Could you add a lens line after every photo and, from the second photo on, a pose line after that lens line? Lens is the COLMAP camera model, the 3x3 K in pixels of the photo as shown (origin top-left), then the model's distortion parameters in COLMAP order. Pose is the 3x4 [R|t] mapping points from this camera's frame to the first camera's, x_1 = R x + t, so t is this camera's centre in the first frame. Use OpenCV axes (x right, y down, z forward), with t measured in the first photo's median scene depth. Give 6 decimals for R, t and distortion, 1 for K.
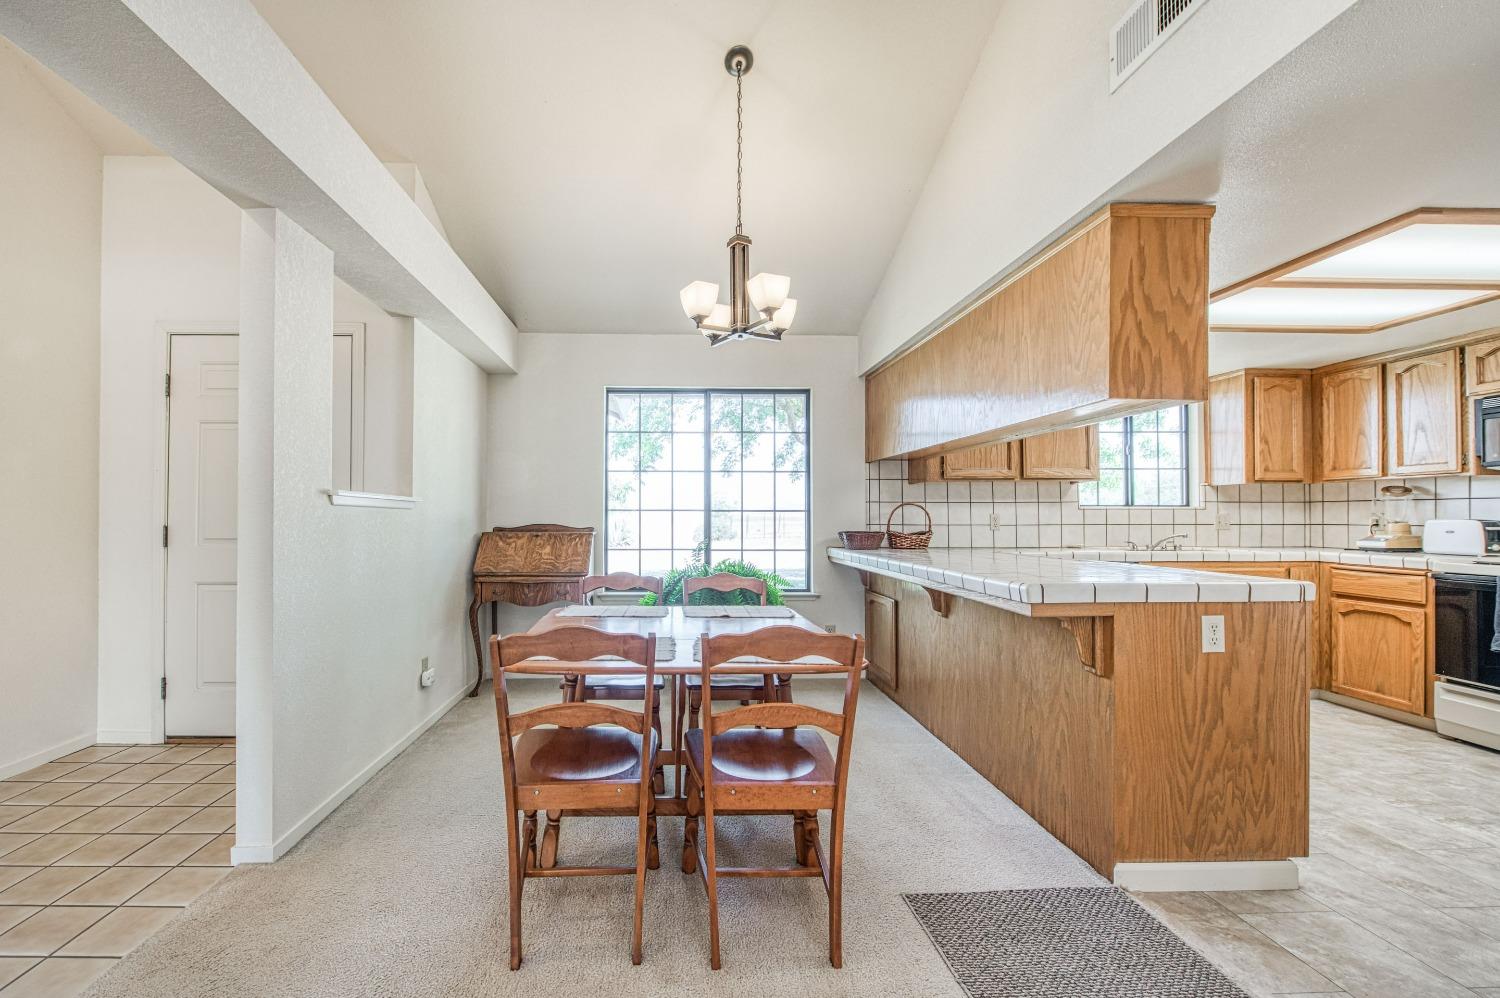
lens RADIAL K [[597.3, 0, 679.2], [0, 597.3, 512.0], [0, 0, 1]] dist [-0.012046, -0.000674]
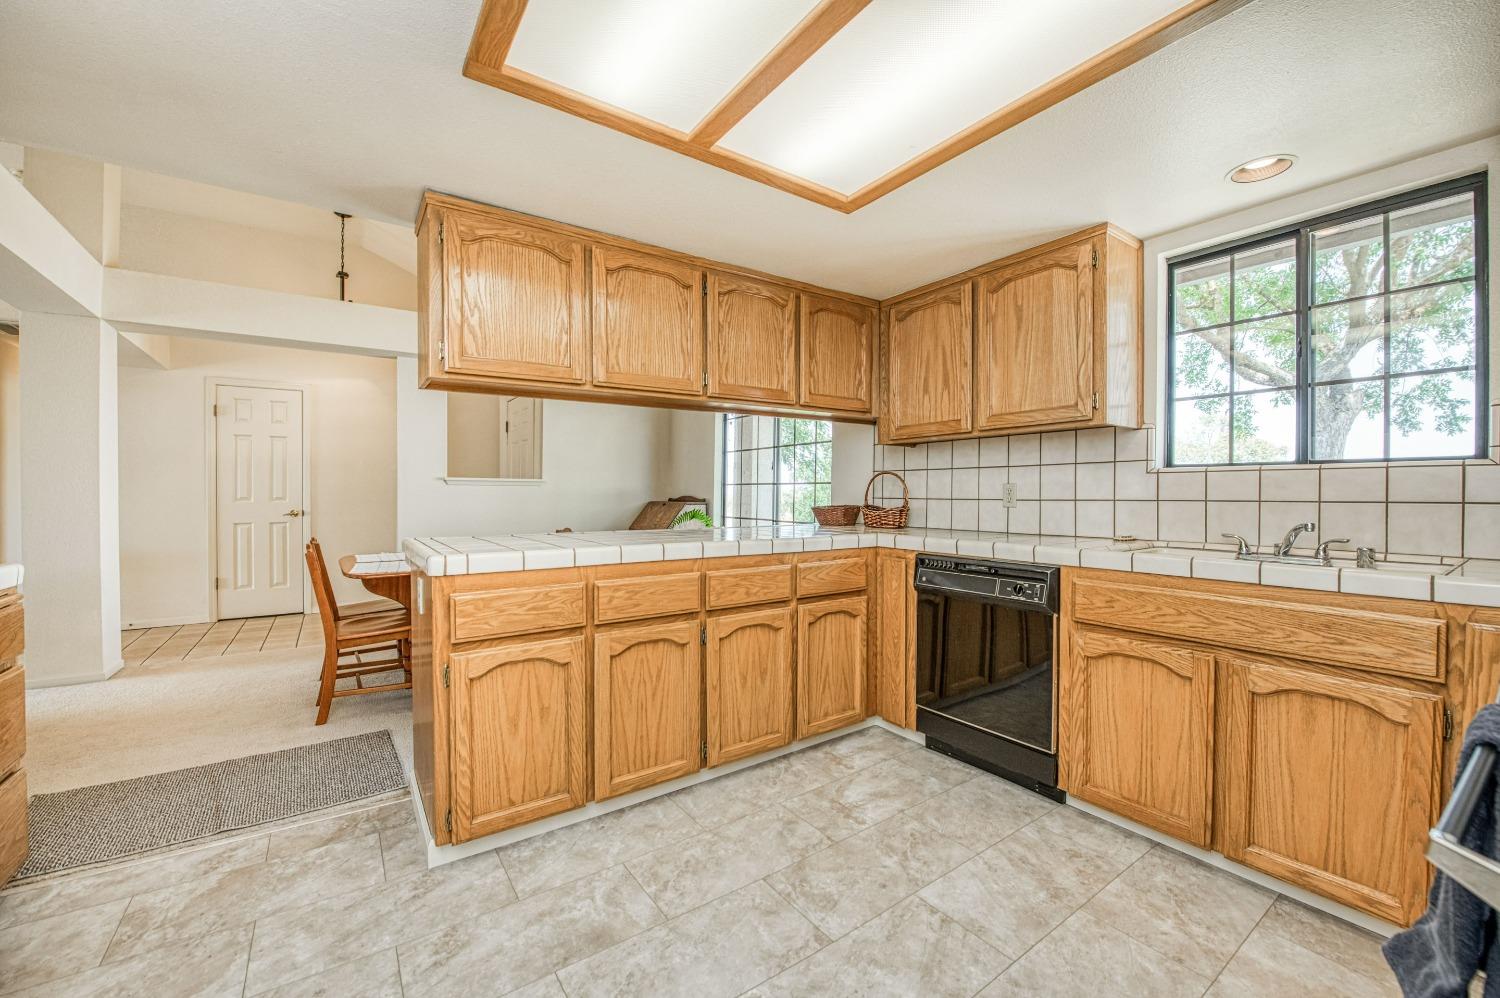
lens RADIAL K [[597.3, 0, 760.6], [0, 597.3, 480.1], [0, 0, 1]] dist [-0.012046, -0.000674]
pose [[0.592473, -0.018412, -0.805380, 1.101068], [0.009292, 0.999828, -0.016021, 0.009147], [0.805537, 0.002008, 0.592542, 0.451255]]
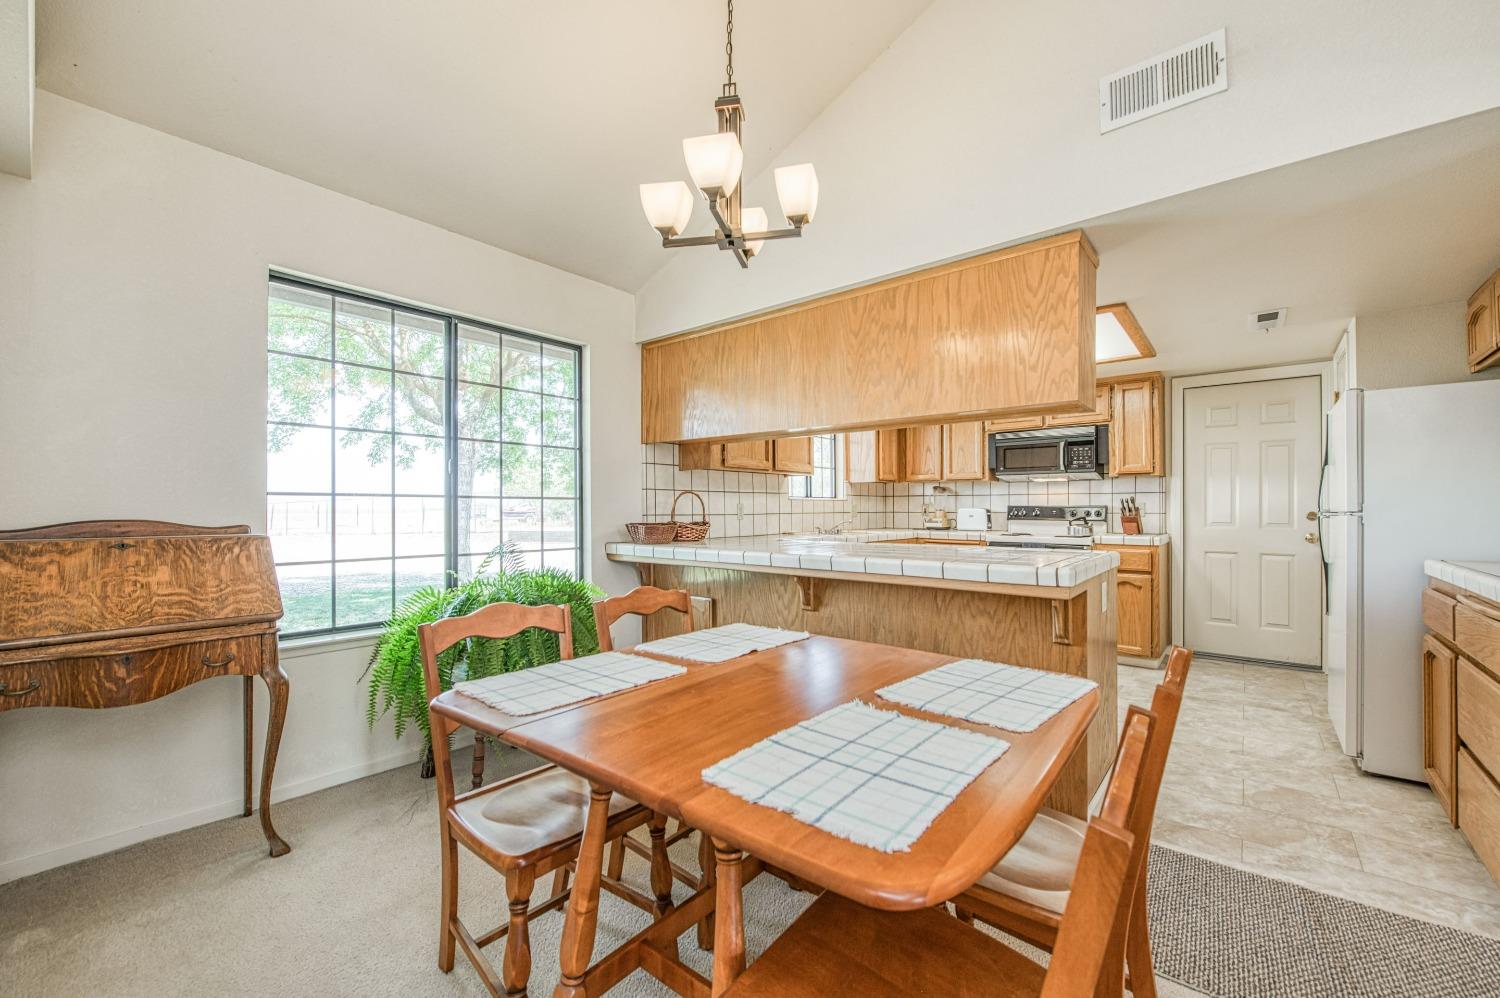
lens RADIAL K [[597.3, 0, 706.7], [0, 597.3, 503.6], [0, 0, 1]] dist [-0.012046, -0.000674]
pose [[0.659318, 0.005011, 0.751847, -0.340771], [-0.004788, 0.999985, -0.002466, 0.007418], [-0.751849, -0.001974, 0.659333, 0.441050]]
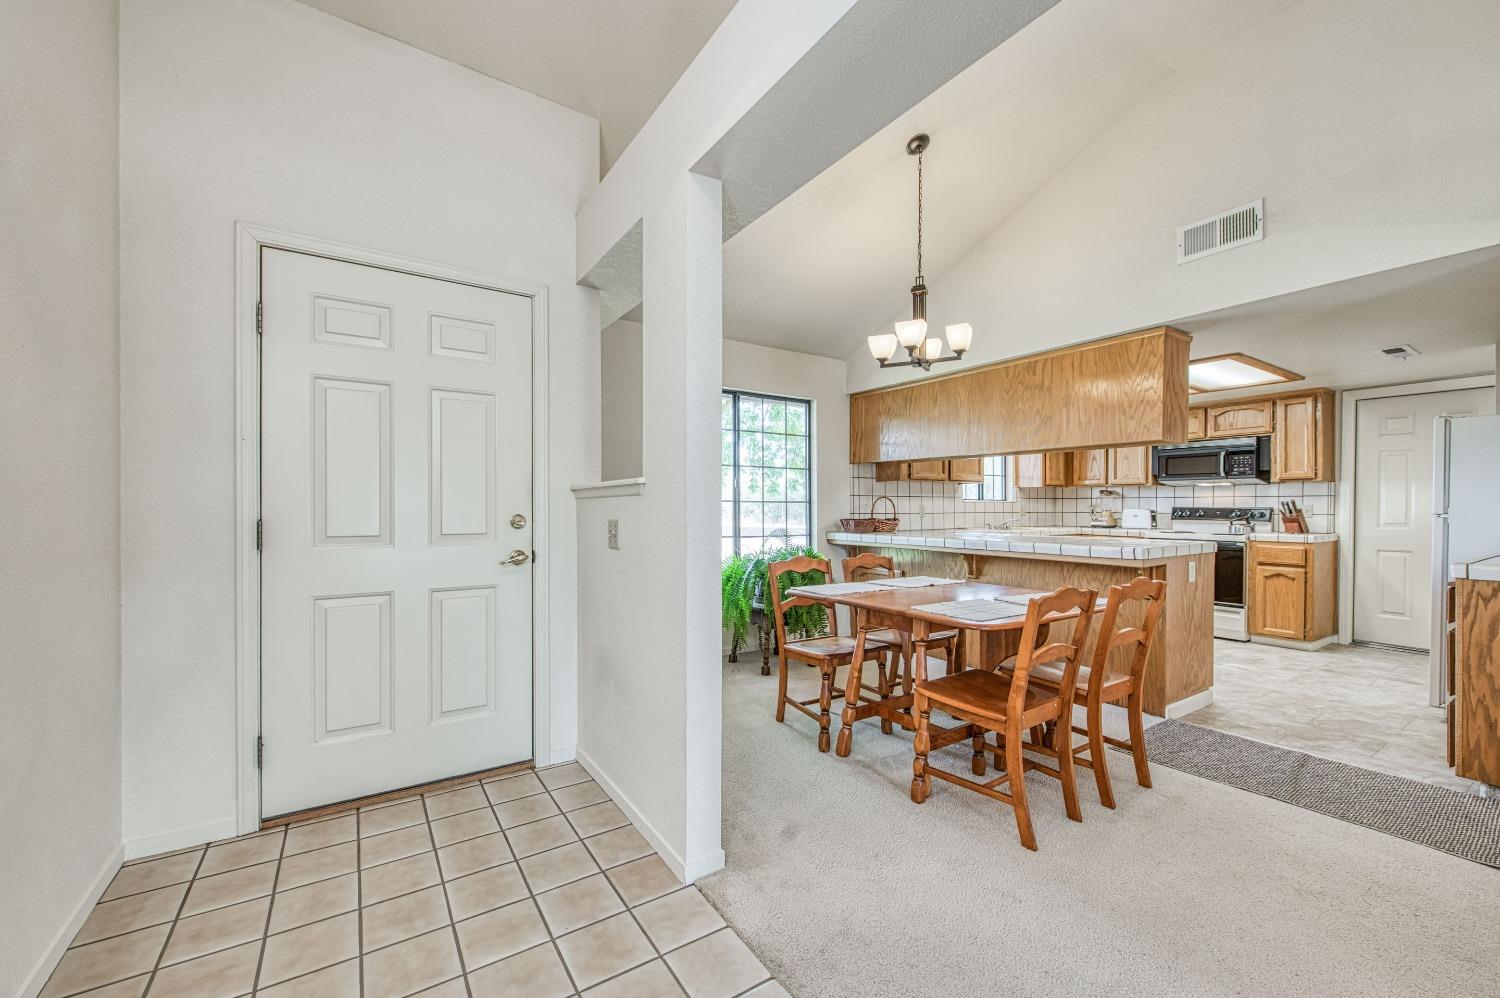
lens RADIAL K [[597.3, 0, 691.1], [0, 597.3, 506.9], [0, 0, 1]] dist [-0.012046, -0.000674]
pose [[0.855515, 0.001040, 0.517777, -0.759657], [-0.005409, 0.999961, 0.006929, 0.000183], [-0.517750, -0.008729, 0.855488, 0.128959]]
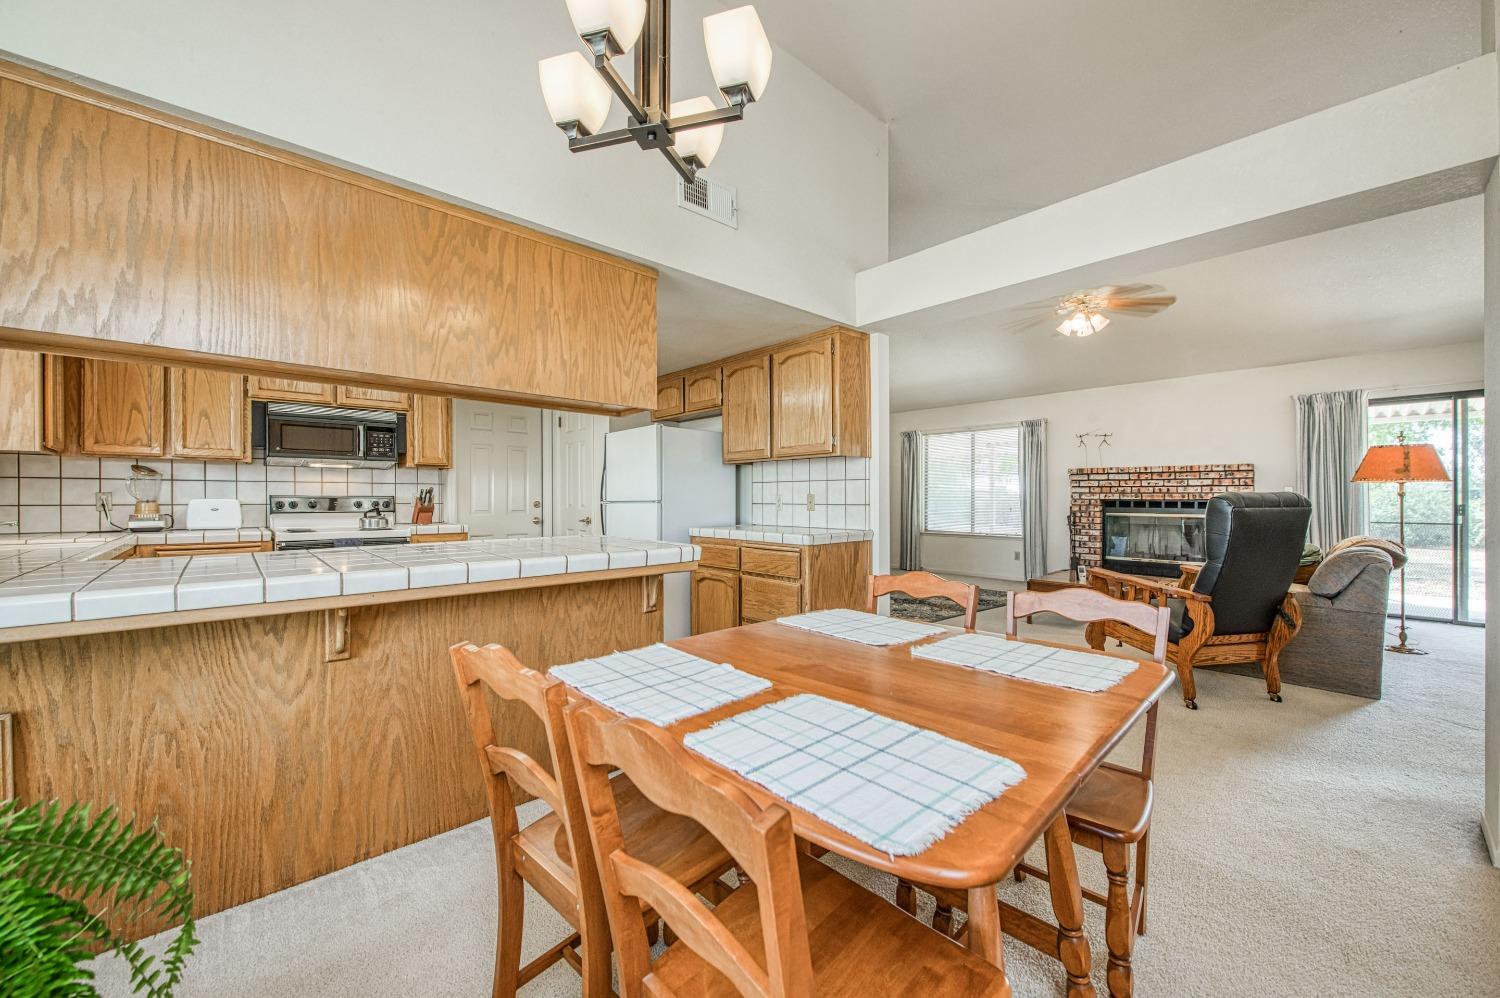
lens RADIAL K [[597.3, 0, 774.1], [0, 597.3, 503.1], [0, 0, 1]] dist [-0.012046, -0.000674]
pose [[-0.724691, -0.005474, 0.689052, -0.250750], [-0.004833, 0.999984, 0.002861, 0.012116], [-0.689057, -0.001257, -0.724706, 1.022902]]
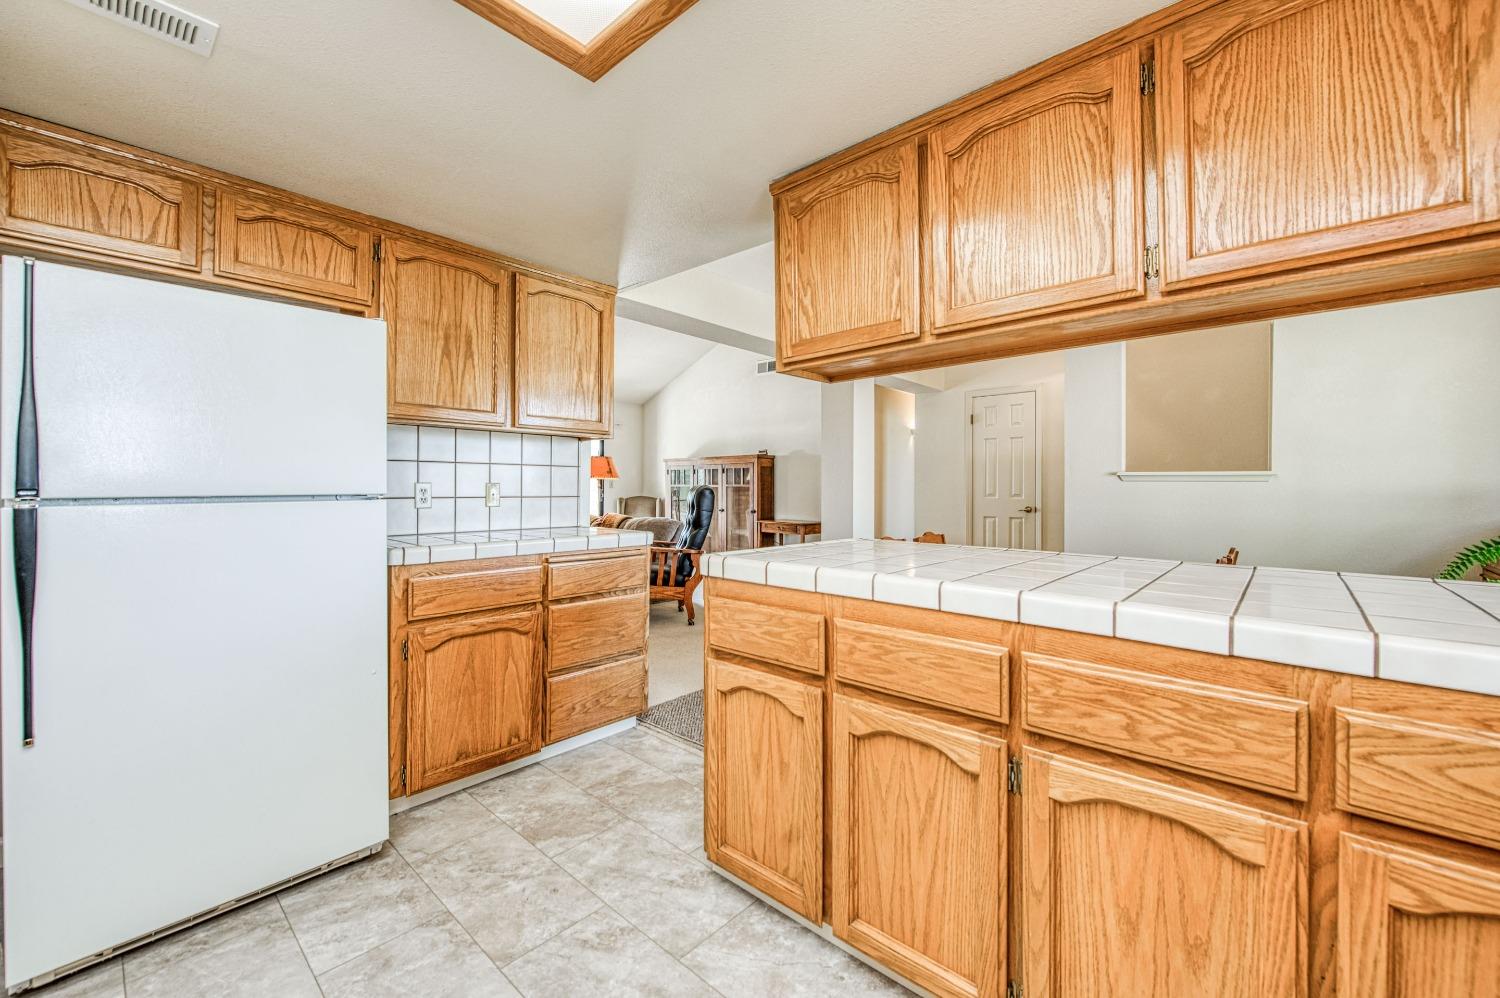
lens RADIAL K [[597.3, 0, 742.4], [0, 597.3, 472.6], [0, 0, 1]] dist [-0.012046, -0.000674]
pose [[-0.651998, -0.023250, -0.757864, 0.897683], [0.001978, 0.999474, -0.032364, 0.010335], [0.758218, -0.022600, -0.651609, 0.870352]]
